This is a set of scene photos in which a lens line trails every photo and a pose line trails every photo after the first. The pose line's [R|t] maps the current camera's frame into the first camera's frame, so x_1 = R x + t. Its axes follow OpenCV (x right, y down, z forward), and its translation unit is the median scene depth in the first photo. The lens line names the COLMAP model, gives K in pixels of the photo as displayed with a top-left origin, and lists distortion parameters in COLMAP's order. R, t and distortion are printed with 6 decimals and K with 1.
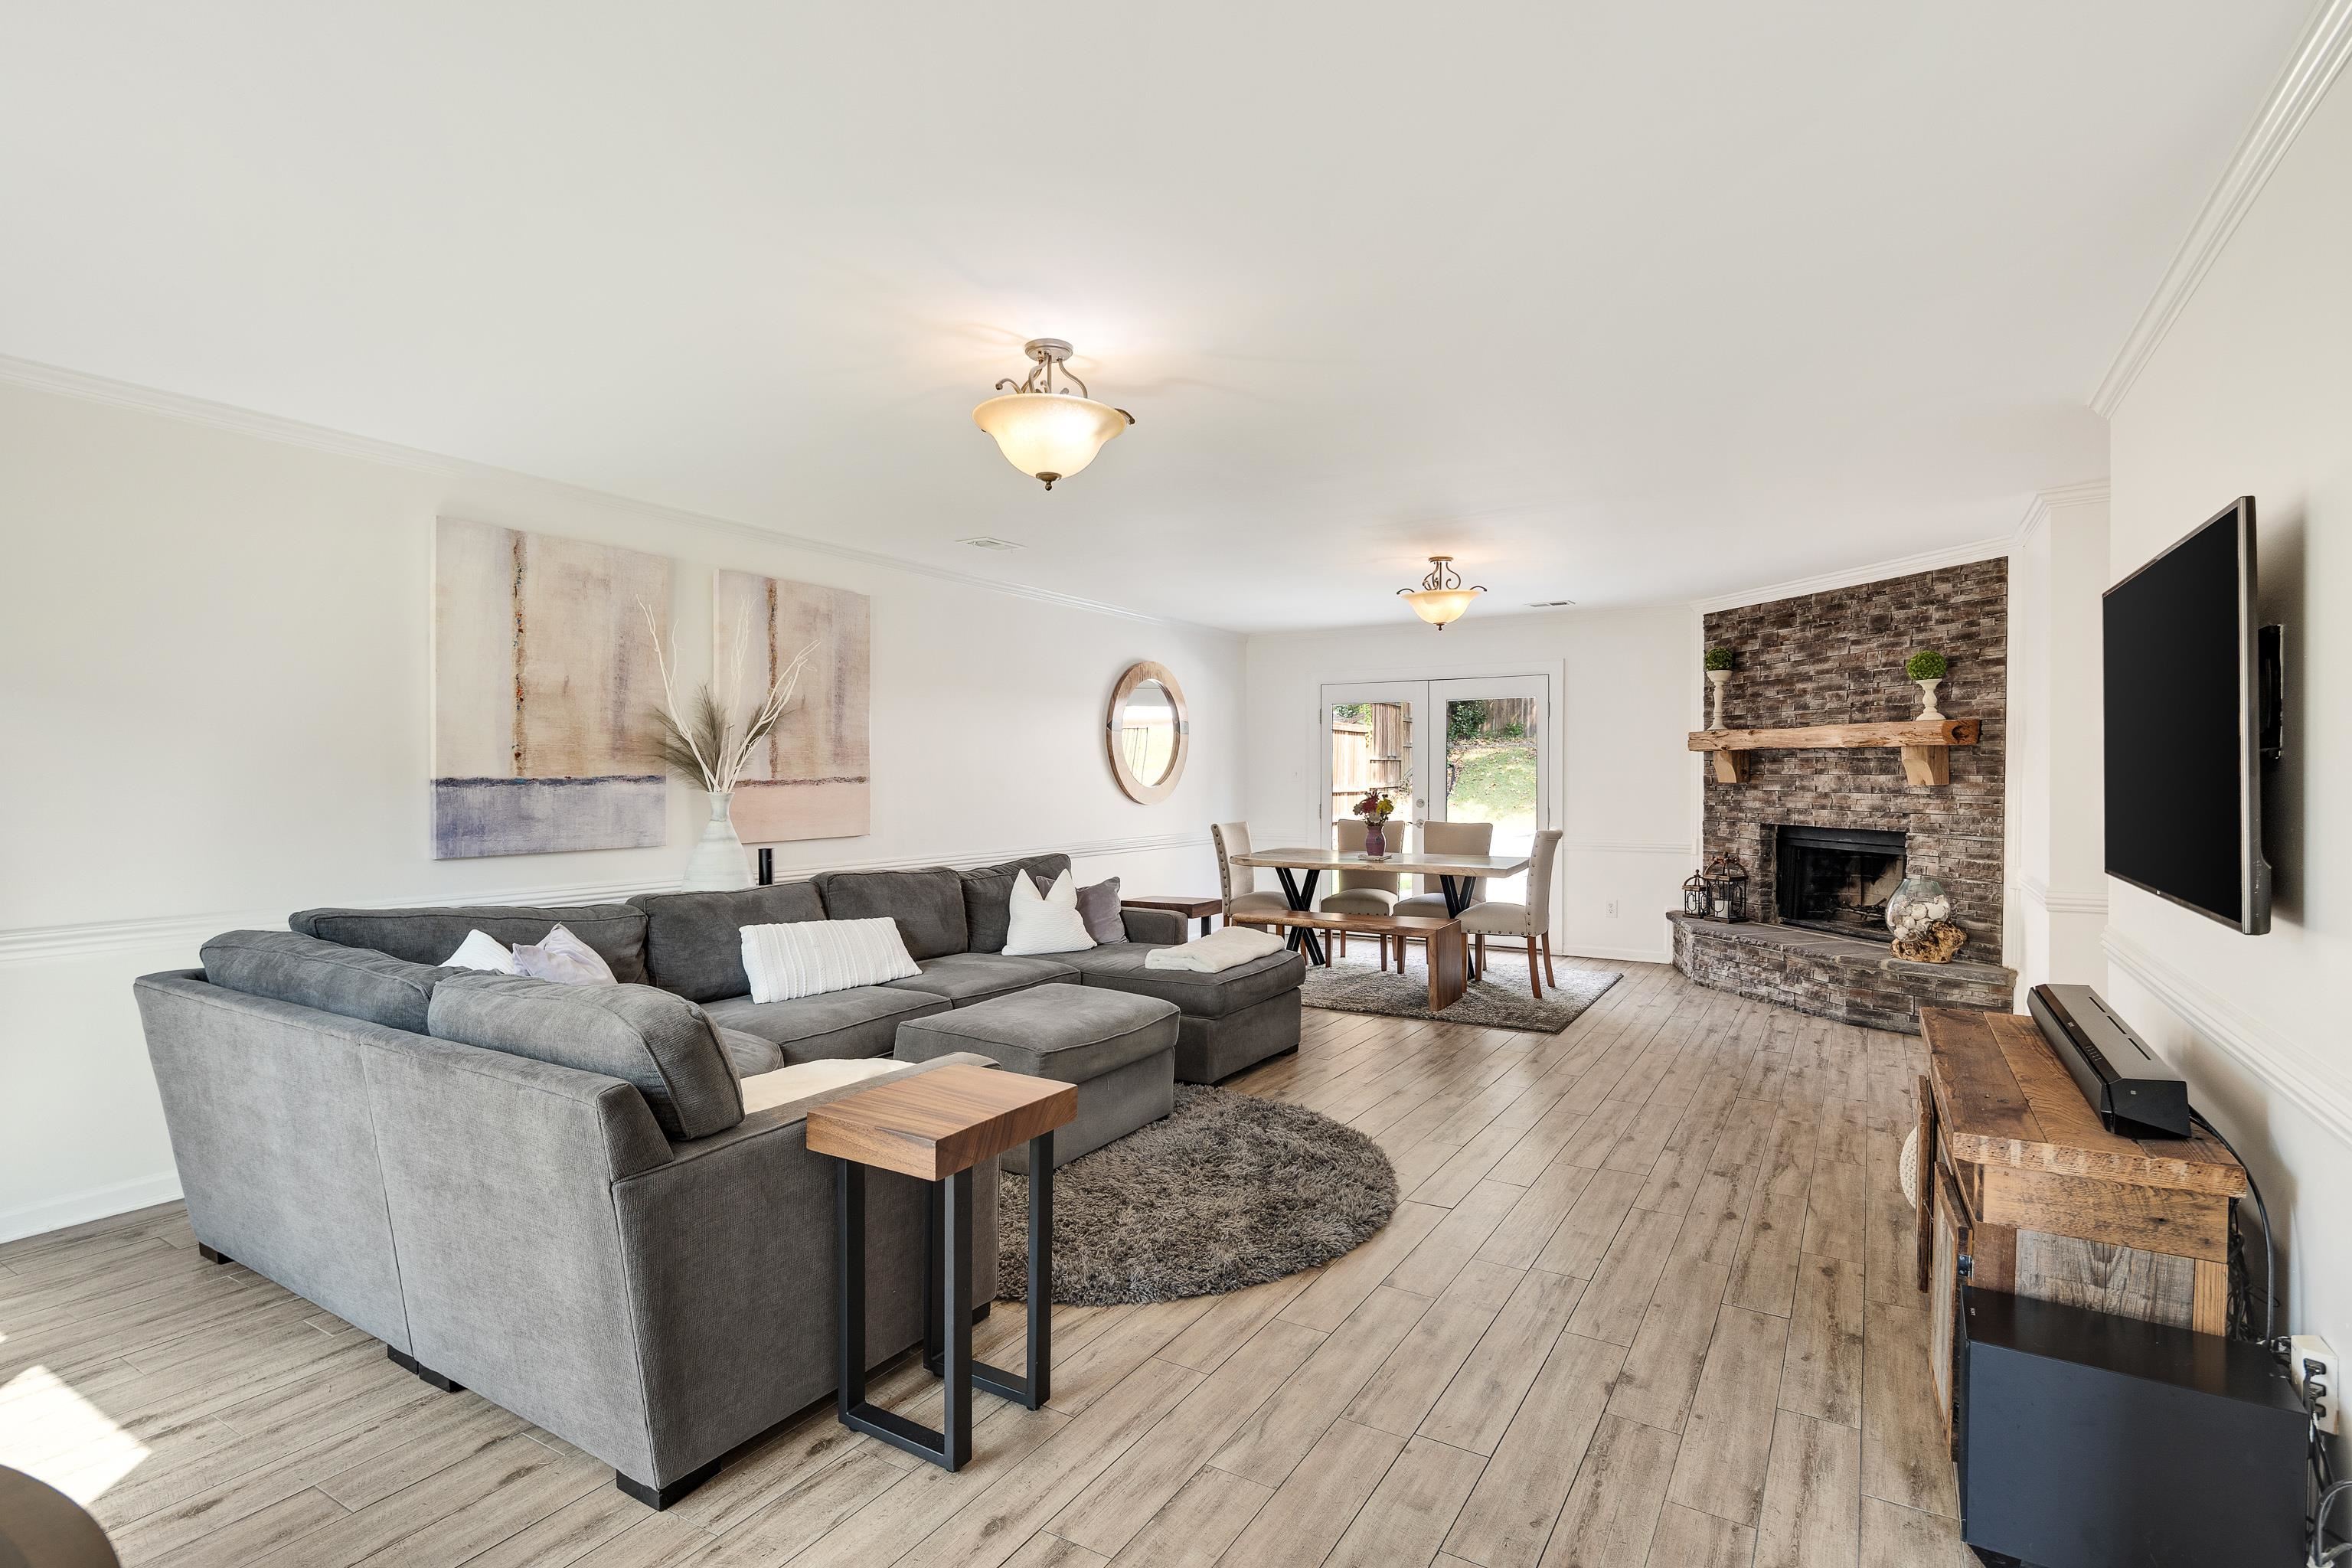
lens RADIAL K [[1147.9, 0, 1190.1], [0, 1147.9, 792.9], [0, 0, 1]] dist [0.006402, -0.002530]
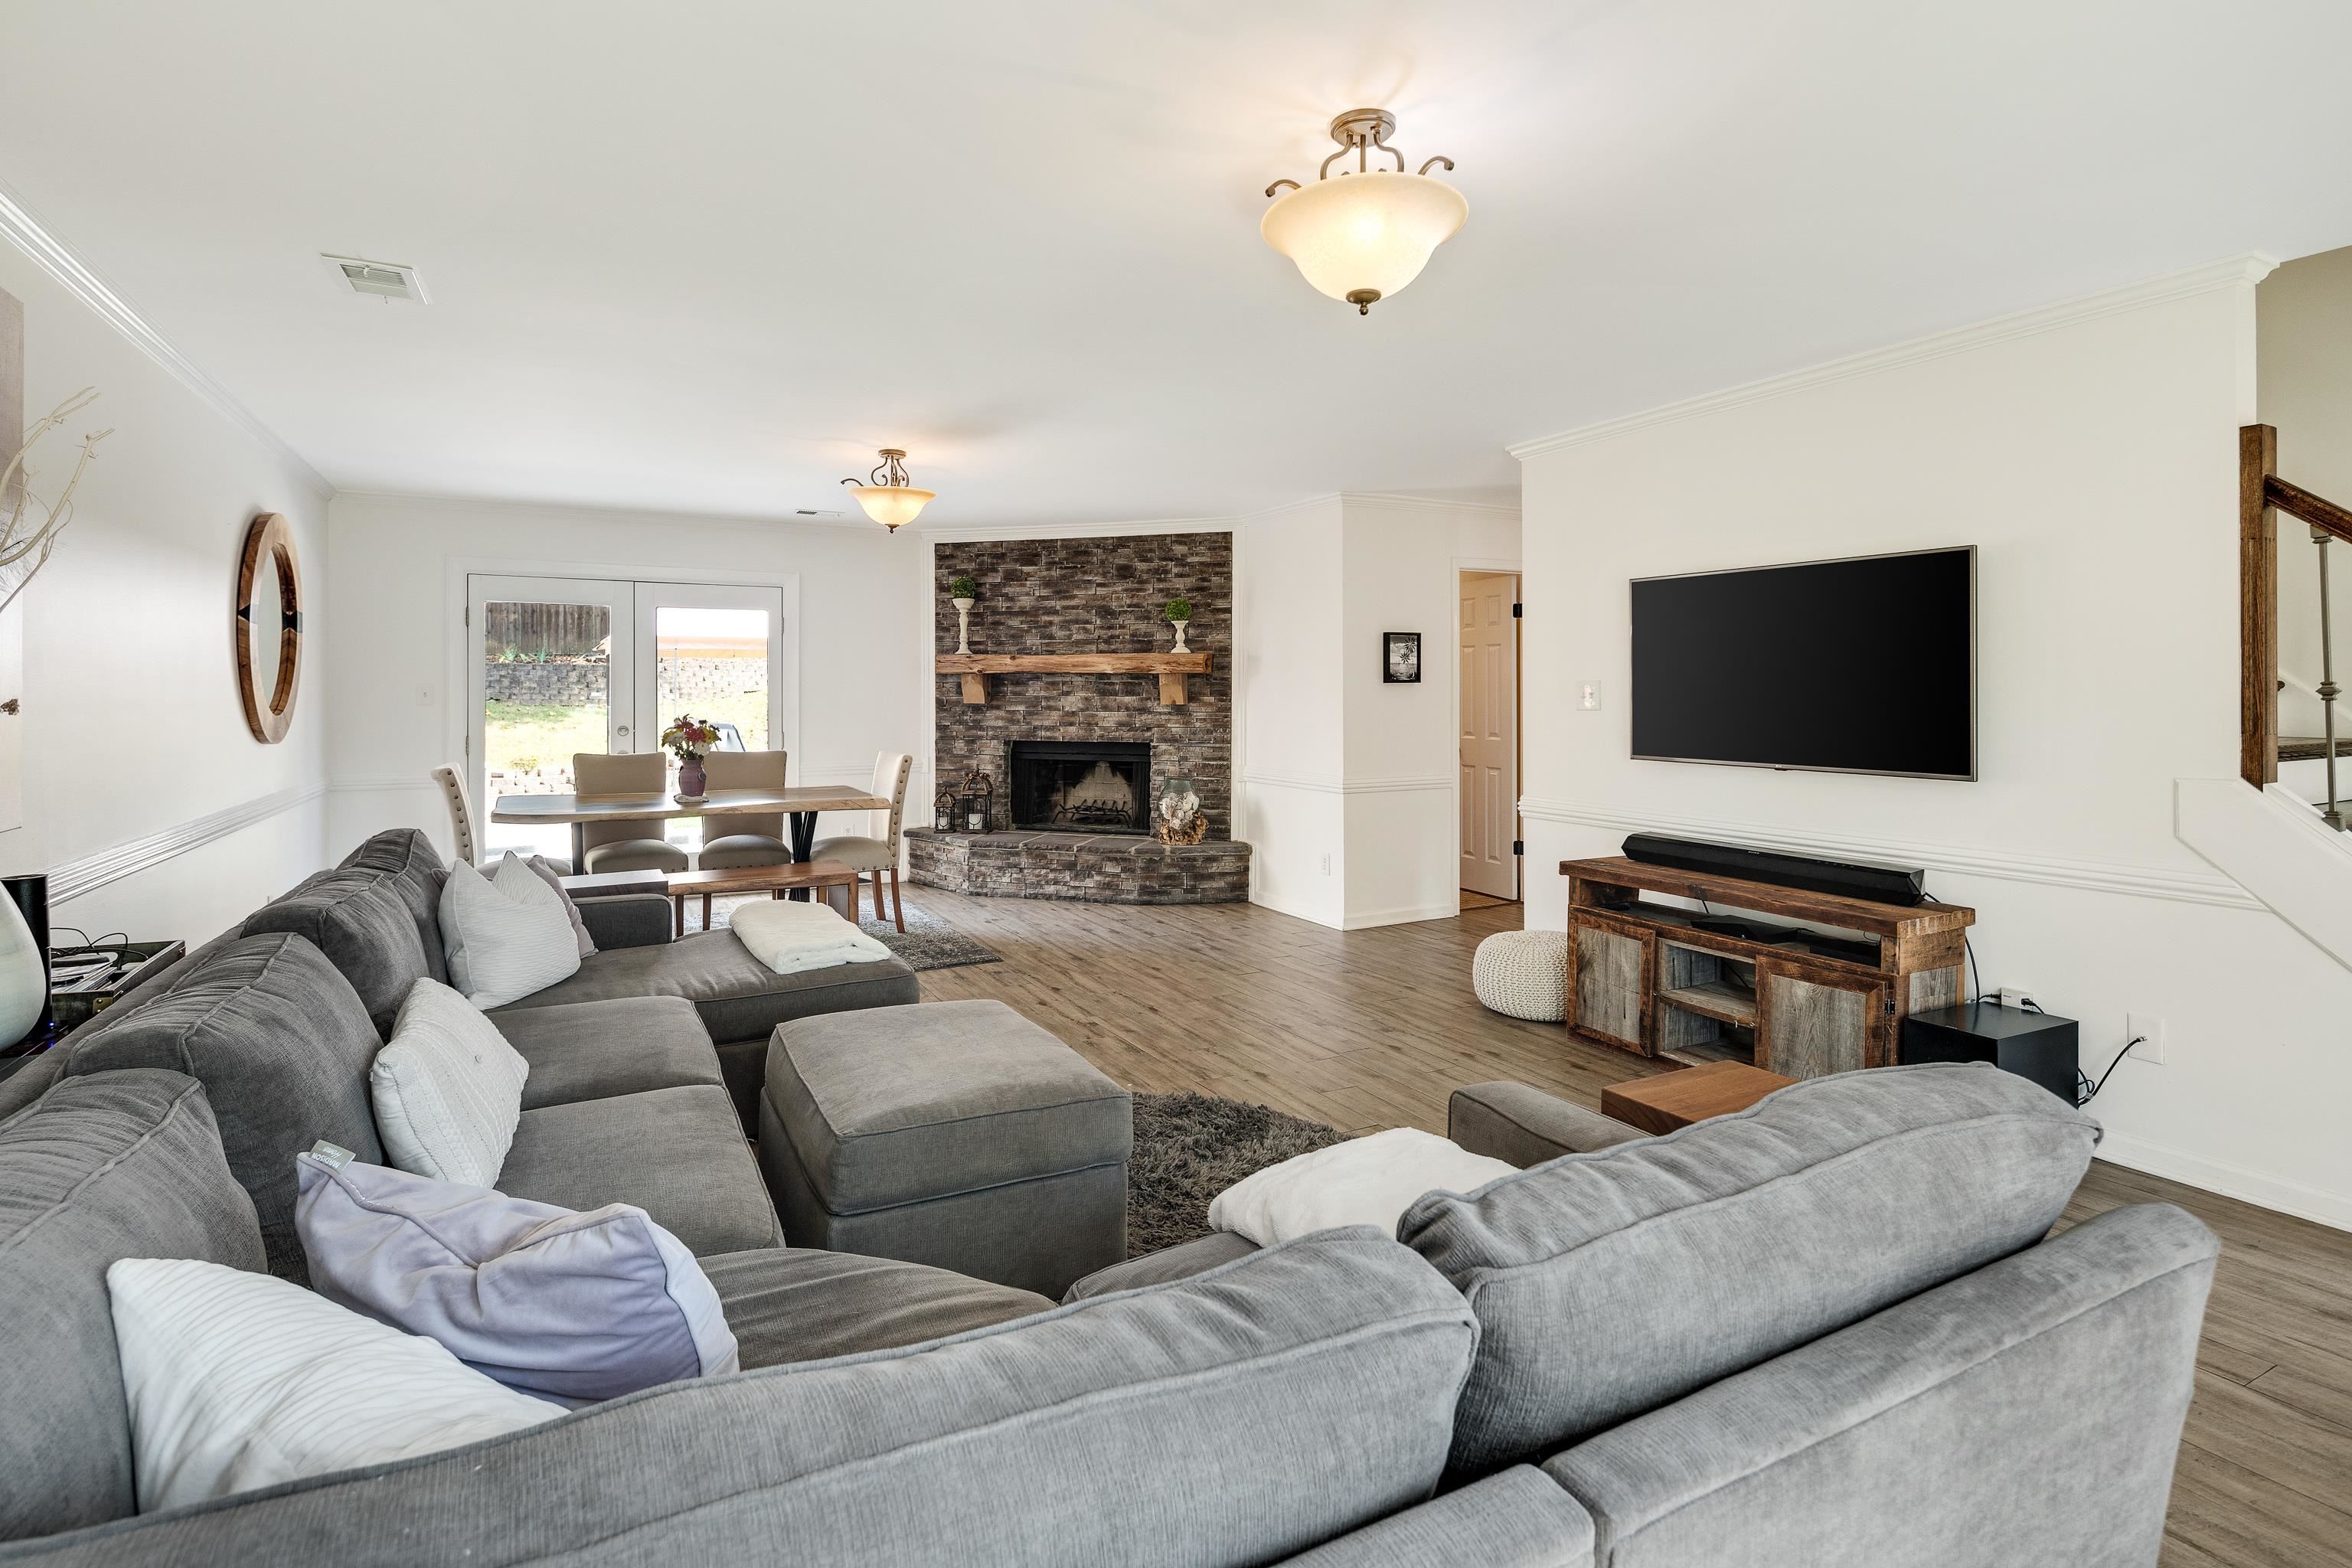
lens RADIAL K [[1147.9, 0, 1145.3], [0, 1147.9, 690.3], [0, 0, 1]] dist [0.006402, -0.002530]
pose [[0.537956, 0.005215, 0.842957, -0.444682], [0.012420, 0.999823, -0.014112, -0.005063], [-0.842881, 0.018061, 0.537796, 0.365400]]
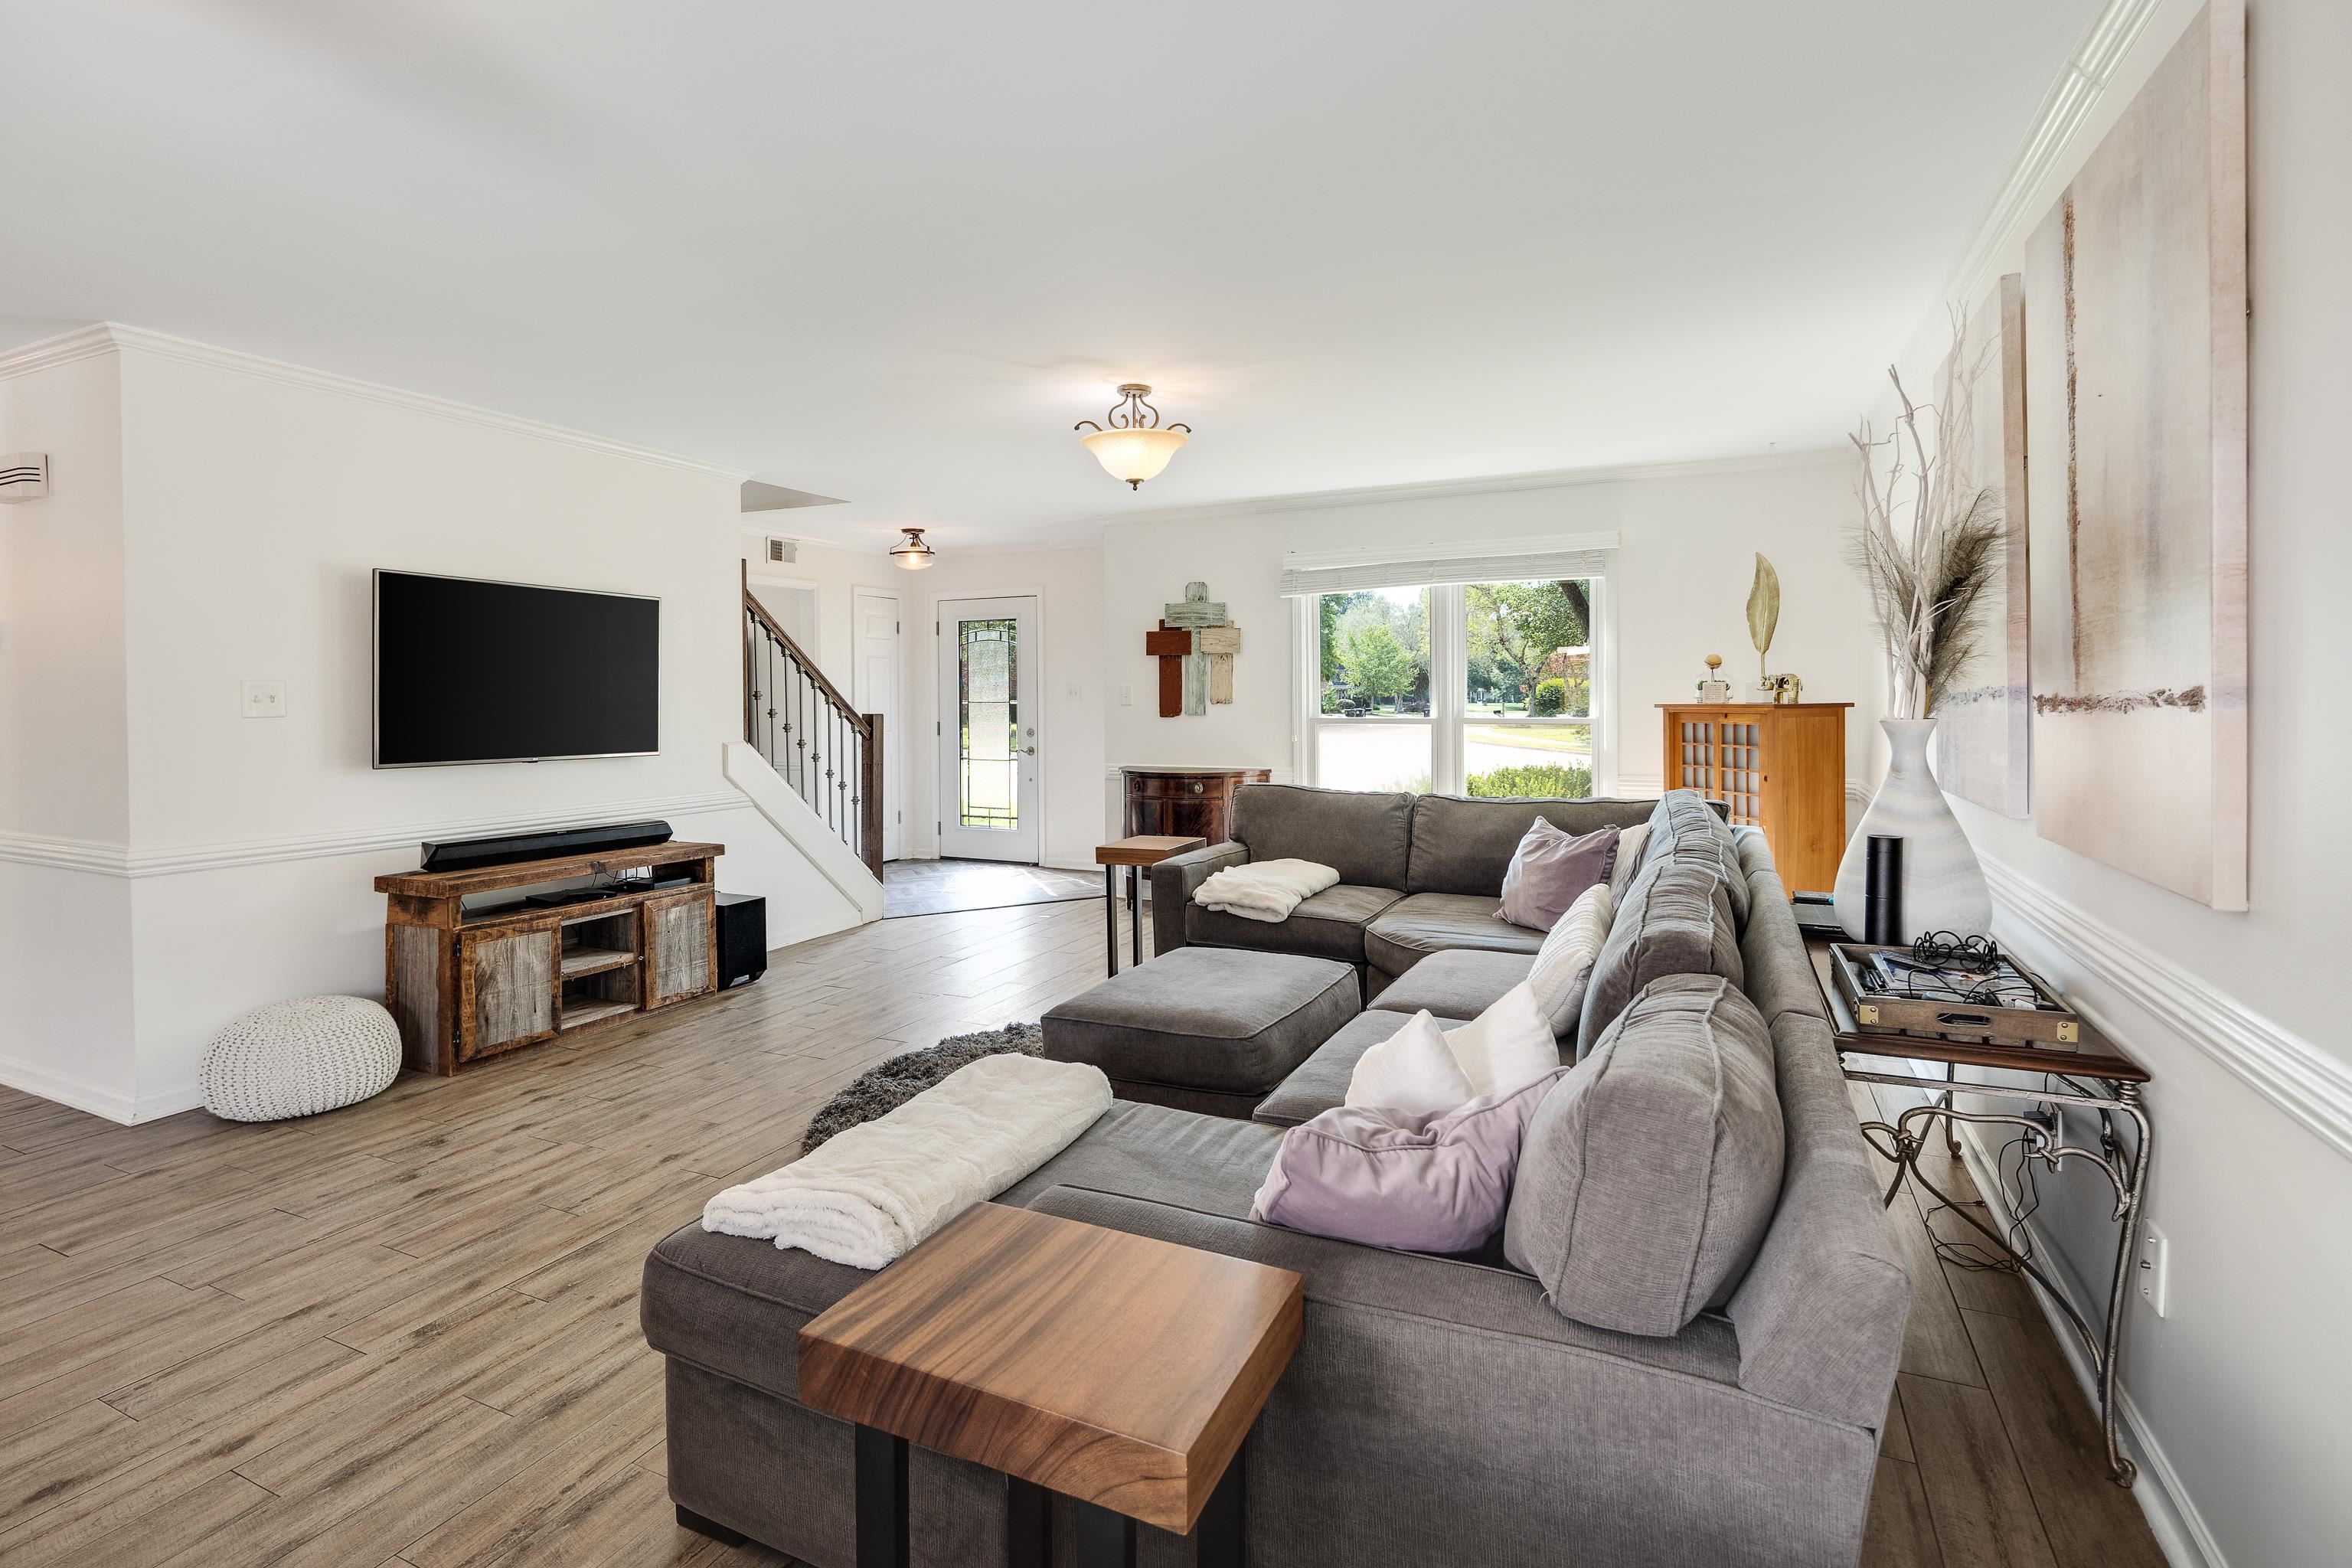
lens RADIAL K [[1147.9, 0, 1138.2], [0, 1147.9, 709.1], [0, 0, 1]] dist [0.006402, -0.002530]
pose [[-0.998316, 0.008254, -0.057423, -0.029942], [0.006802, 0.999653, 0.025450, -0.017202], [0.057613, 0.025017, -0.998025, 1.242961]]
